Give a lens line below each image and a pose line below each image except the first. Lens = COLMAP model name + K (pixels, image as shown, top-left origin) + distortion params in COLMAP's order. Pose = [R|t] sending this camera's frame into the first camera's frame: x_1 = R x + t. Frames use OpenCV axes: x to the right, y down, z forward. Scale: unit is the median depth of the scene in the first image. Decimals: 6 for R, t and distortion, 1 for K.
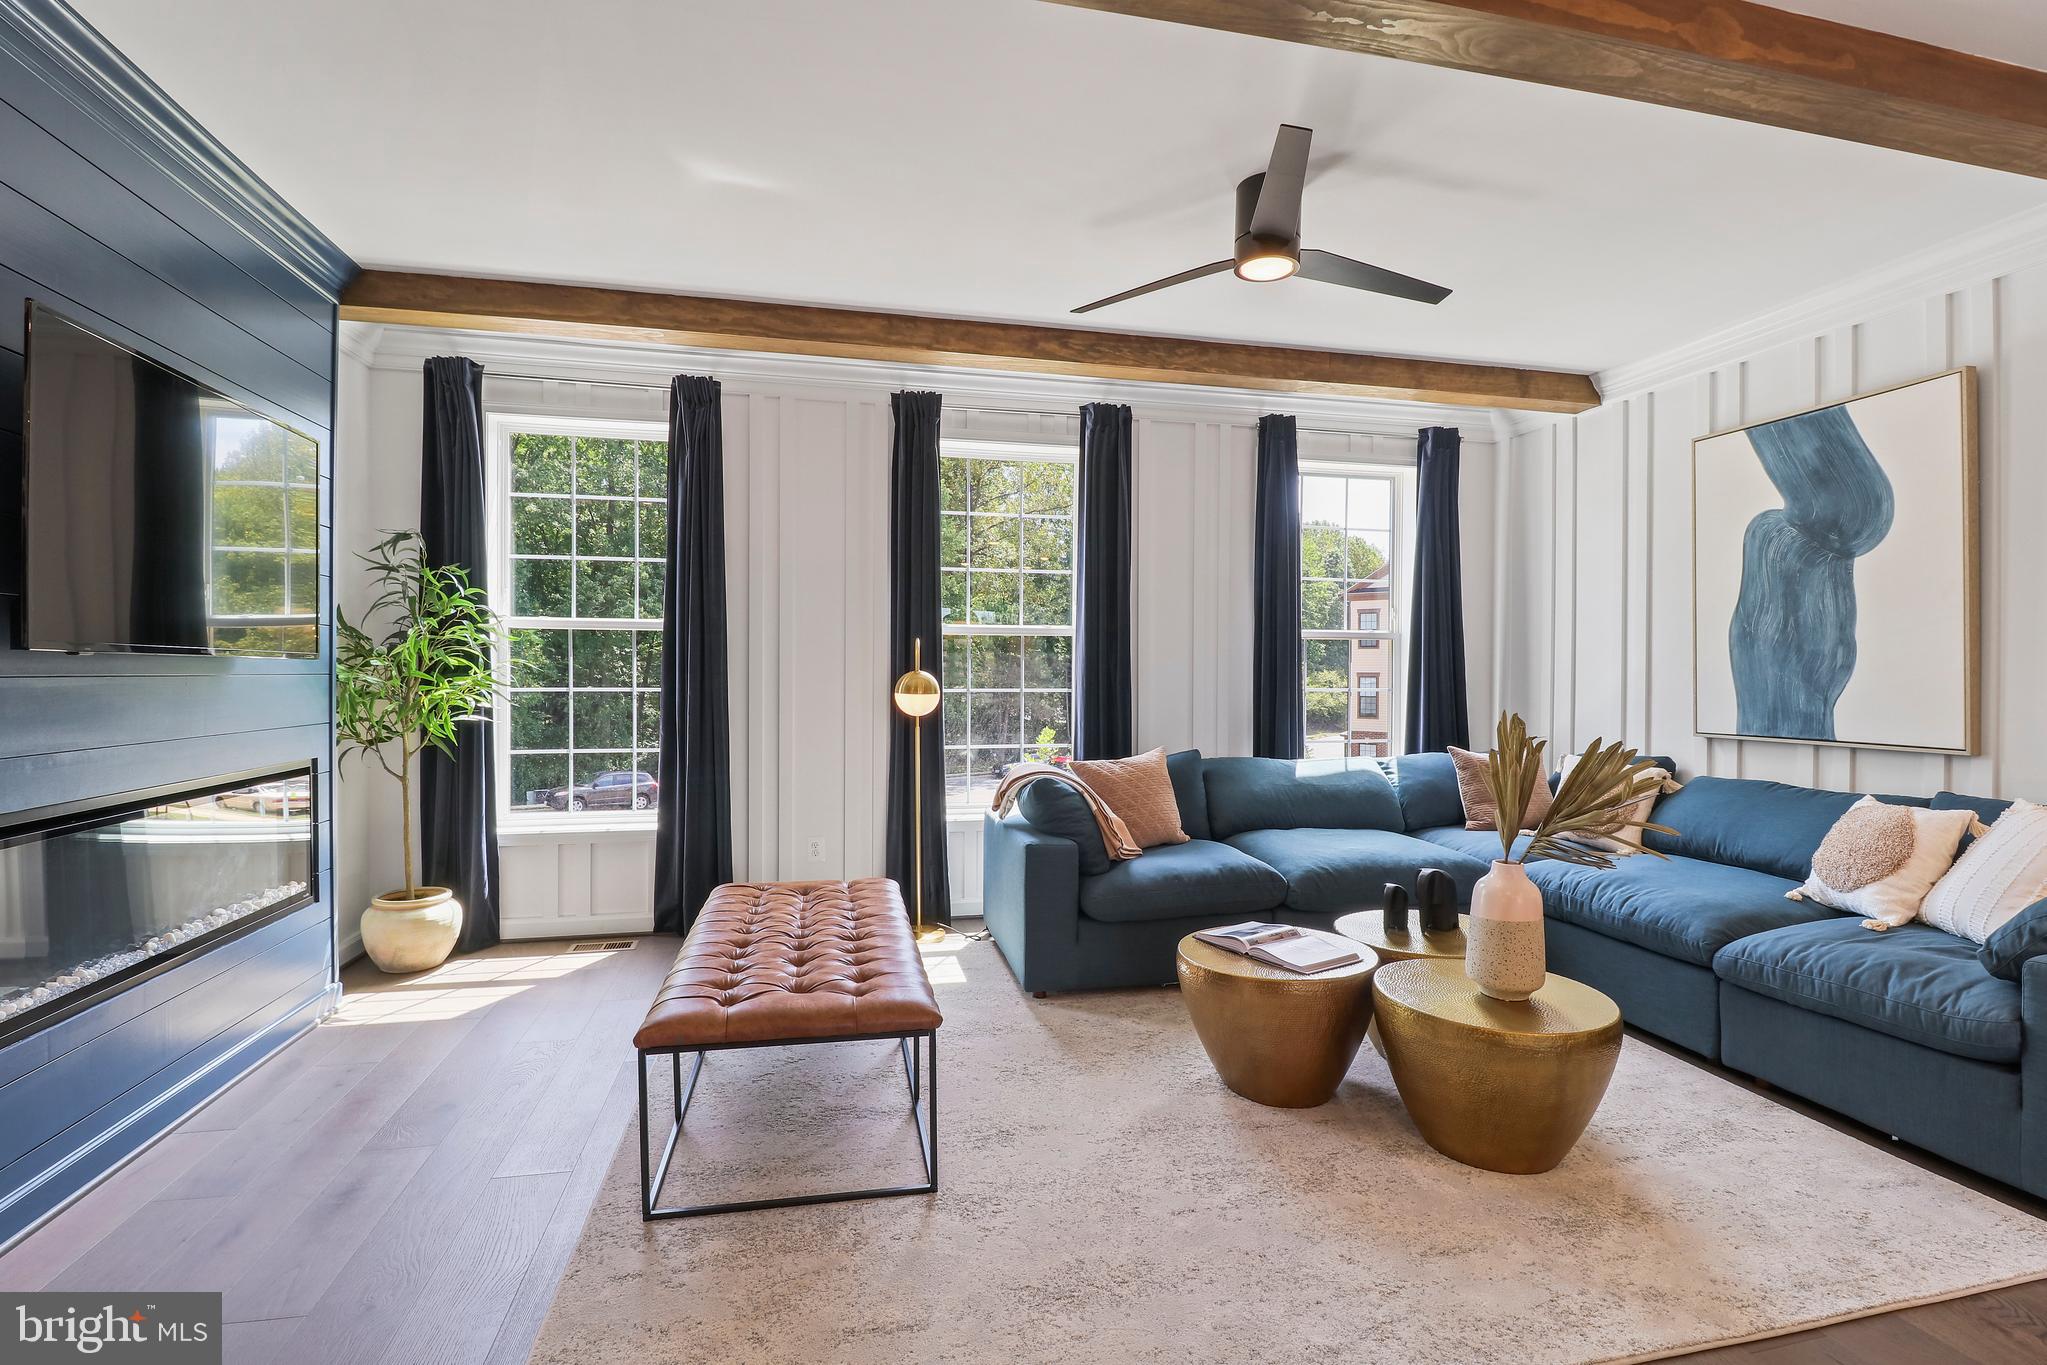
lens RADIAL K [[947.2, 0, 1028.6], [0, 947.2, 677.6], [0, 0, 1]] dist [-0.000554, -0.011151]
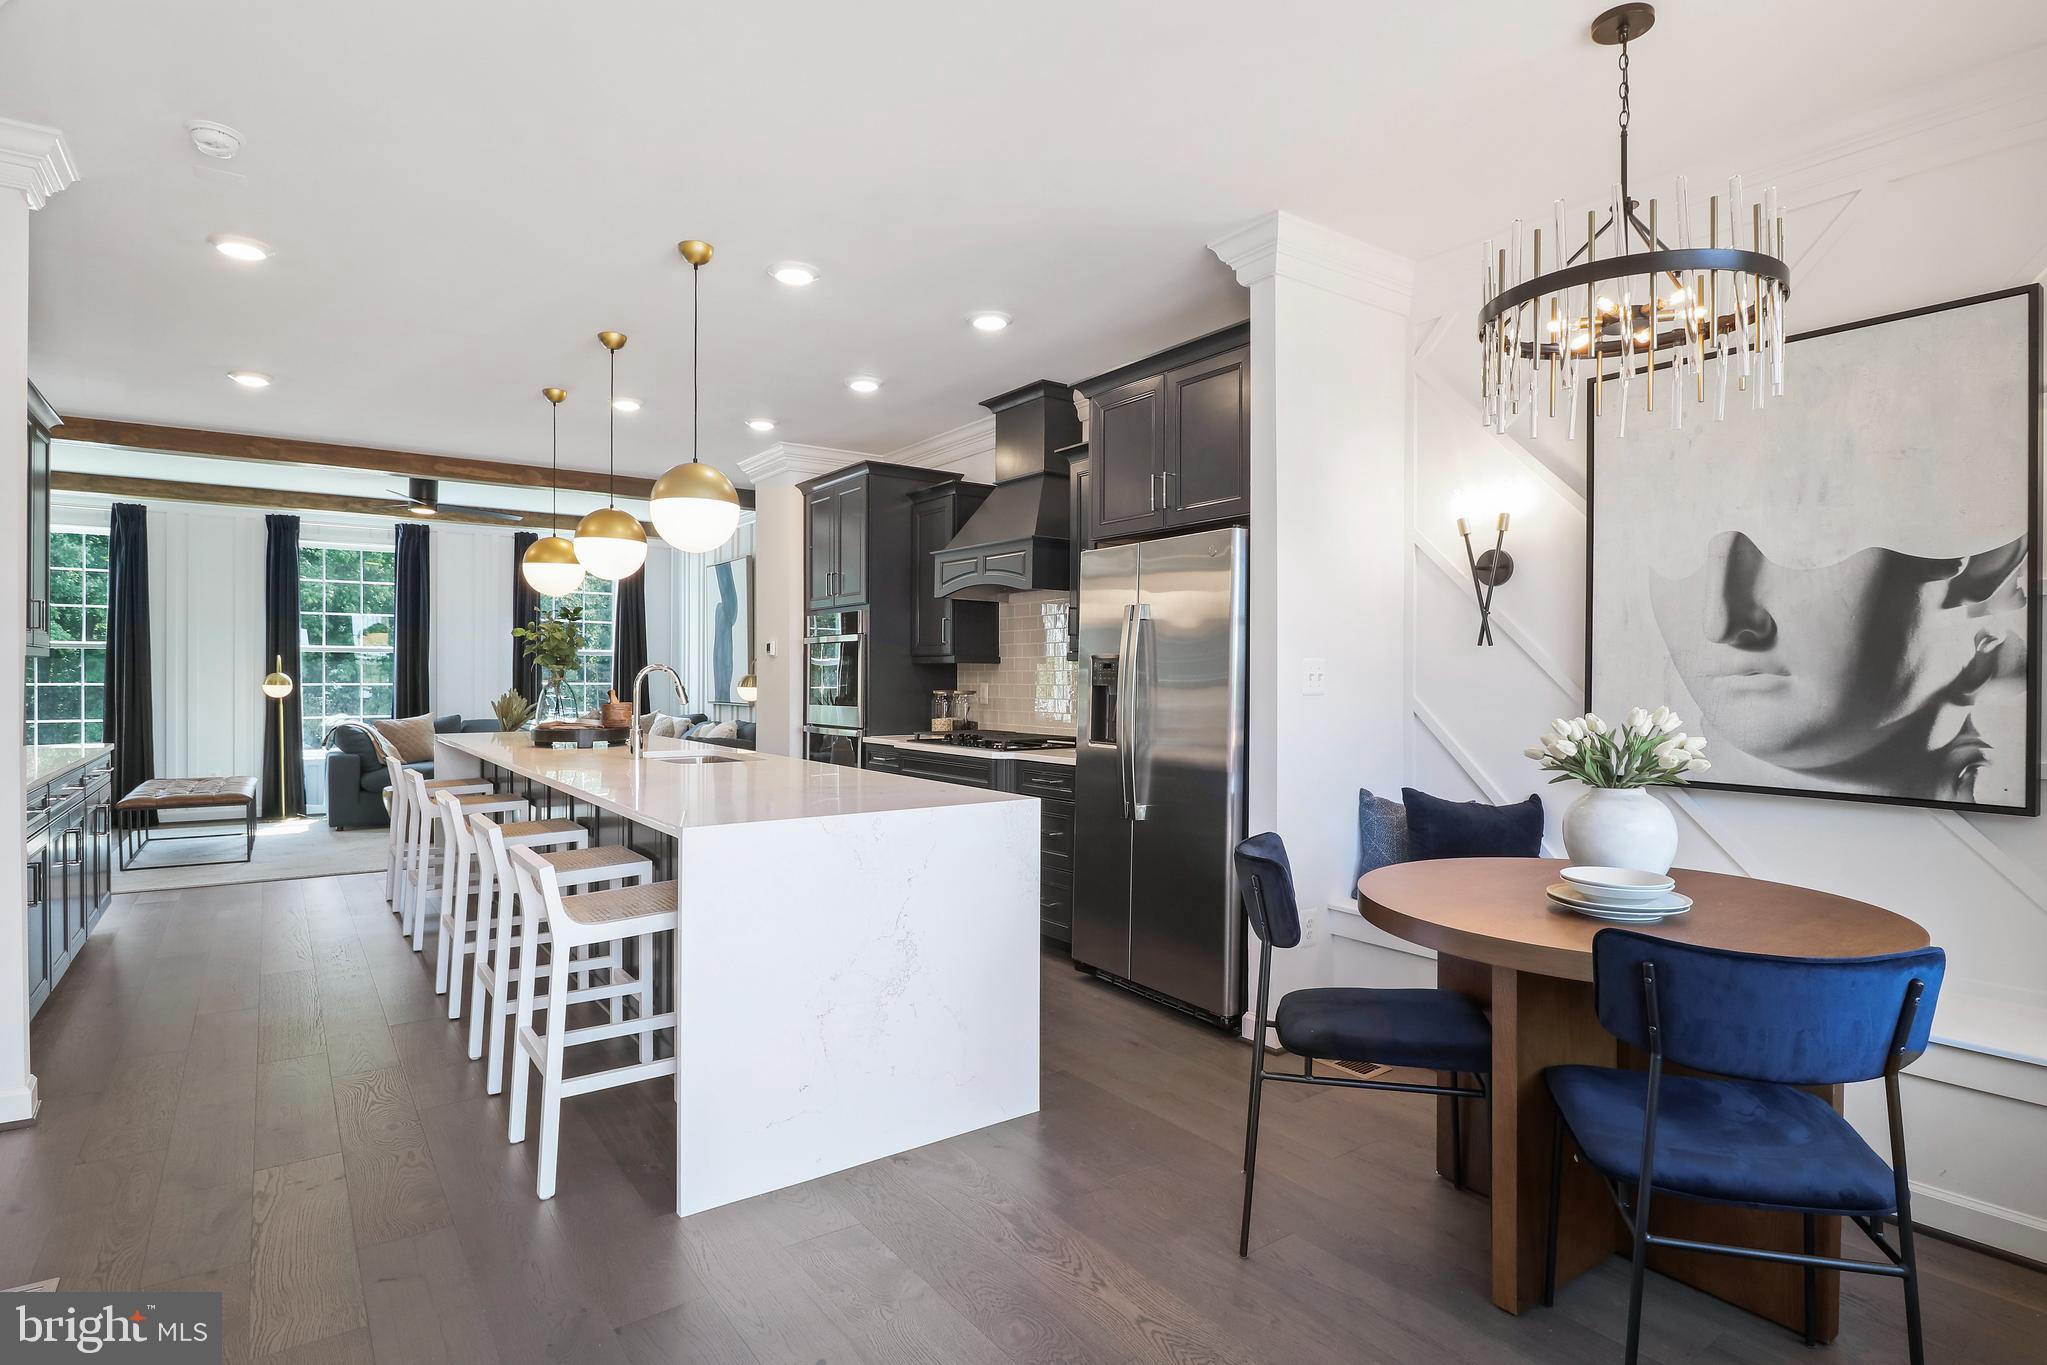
lens RADIAL K [[1033.1, 0, 1025.4], [0, 1033.1, 678.6], [0, 0, 1]] dist [0.001518, -0.013506]
pose [[0.917746, -0.002973, 0.397157, 0.458444], [0.002838, 0.999996, 0.000928, 0.006574], [-0.397158, 0.000276, 0.917750, -1.544876]]
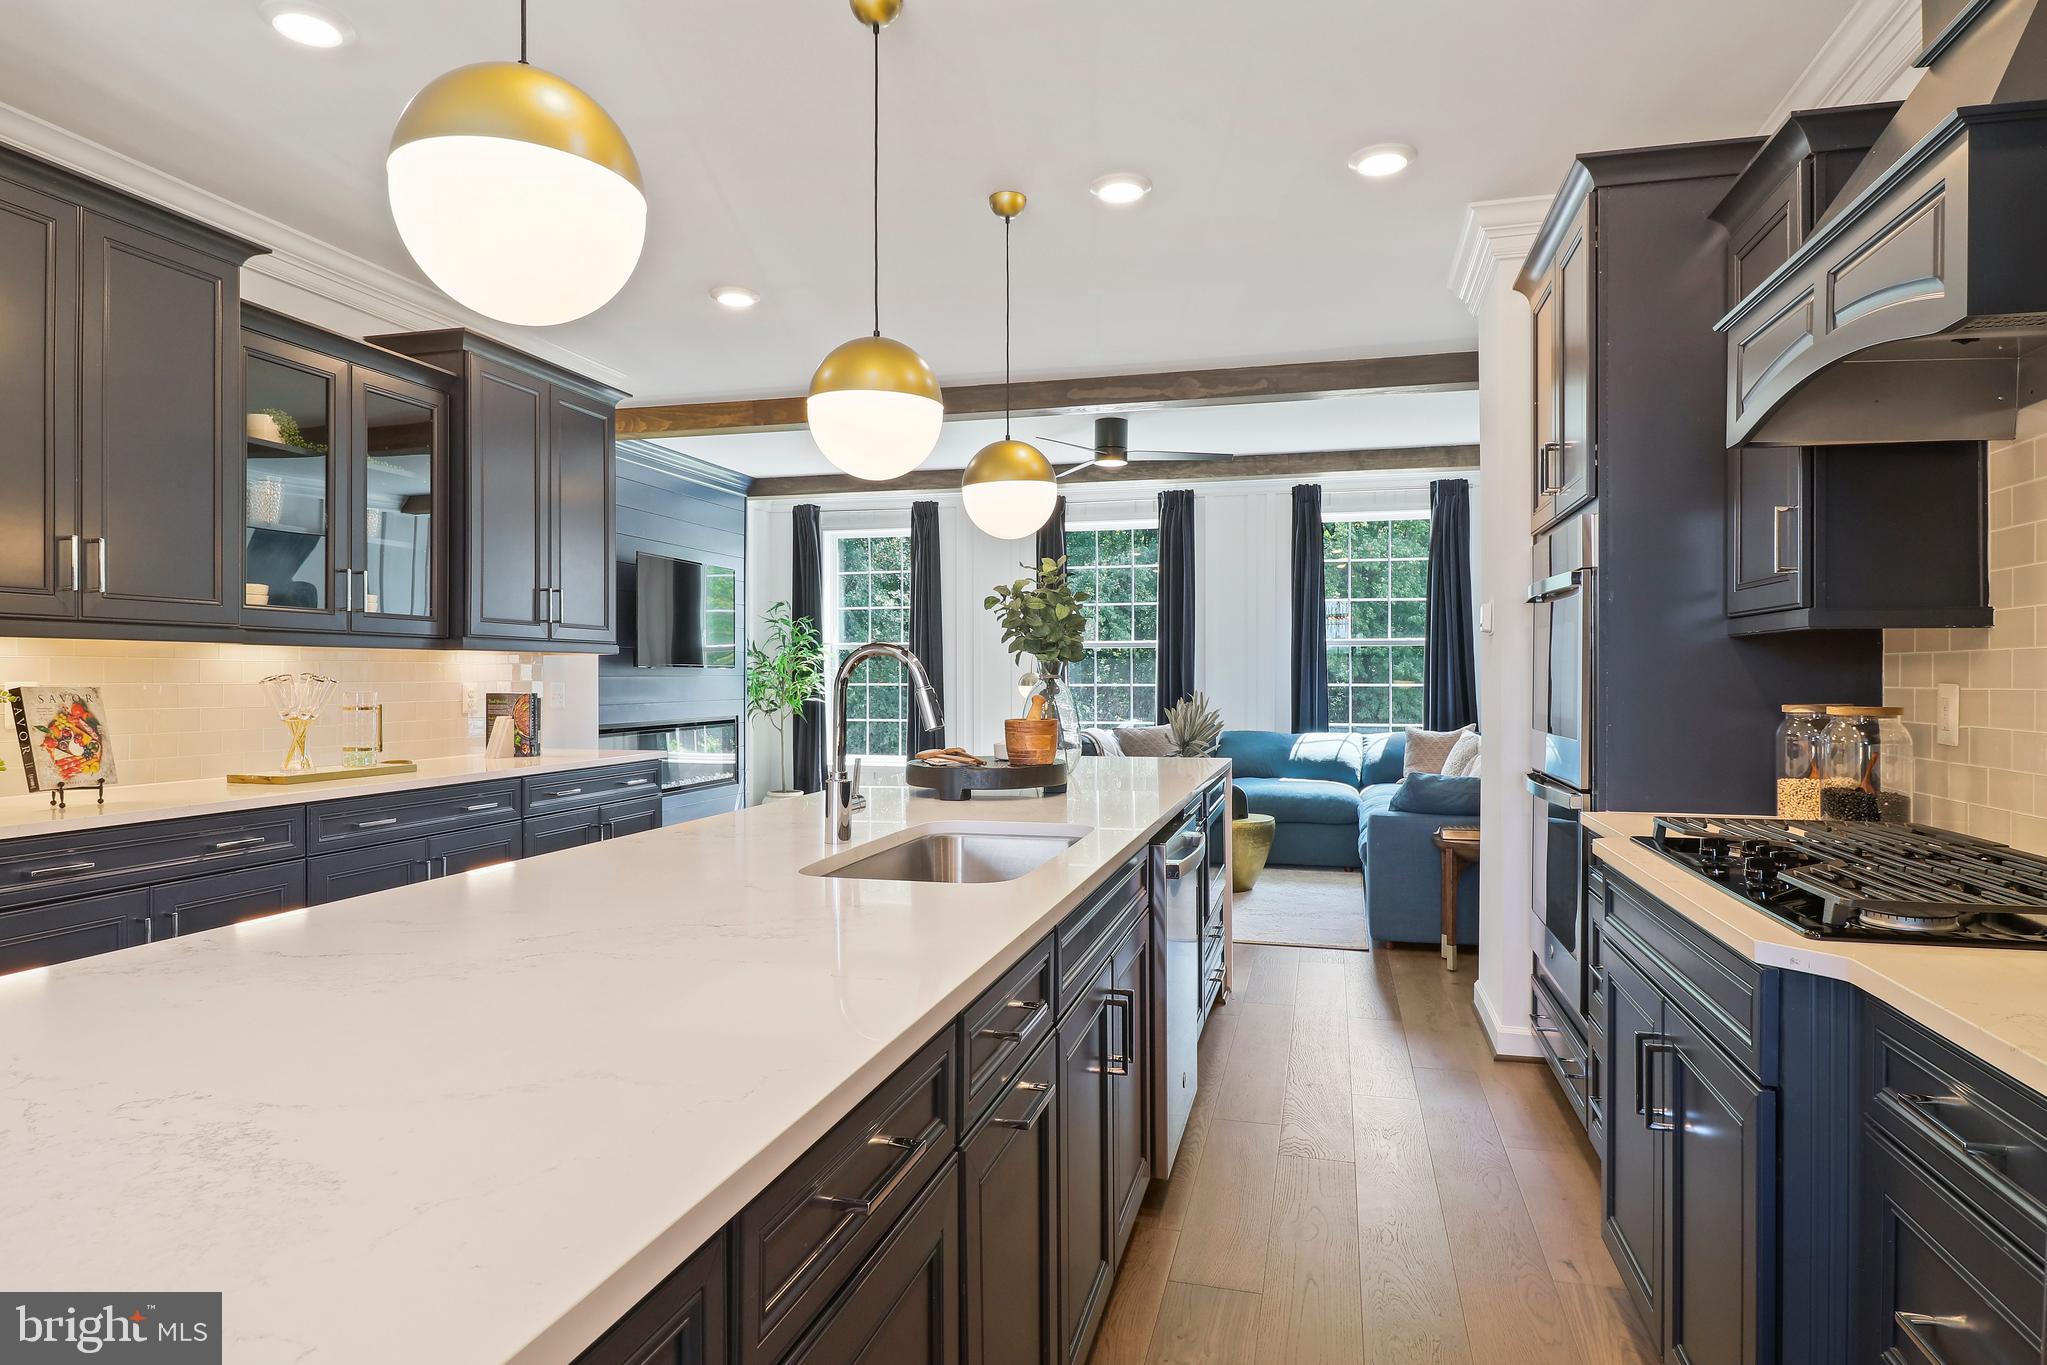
lens RADIAL K [[1149.7, 0, 1040.9], [0, 1149.7, 676.9], [0, 0, 1]] dist [-0.001243, -0.001219]
pose [[0.892333, -0.004743, -0.451354, 0.866233], [0.002802, 0.999984, -0.004968, 0.011812], [0.451370, 0.003168, 0.892331, -0.848287]]
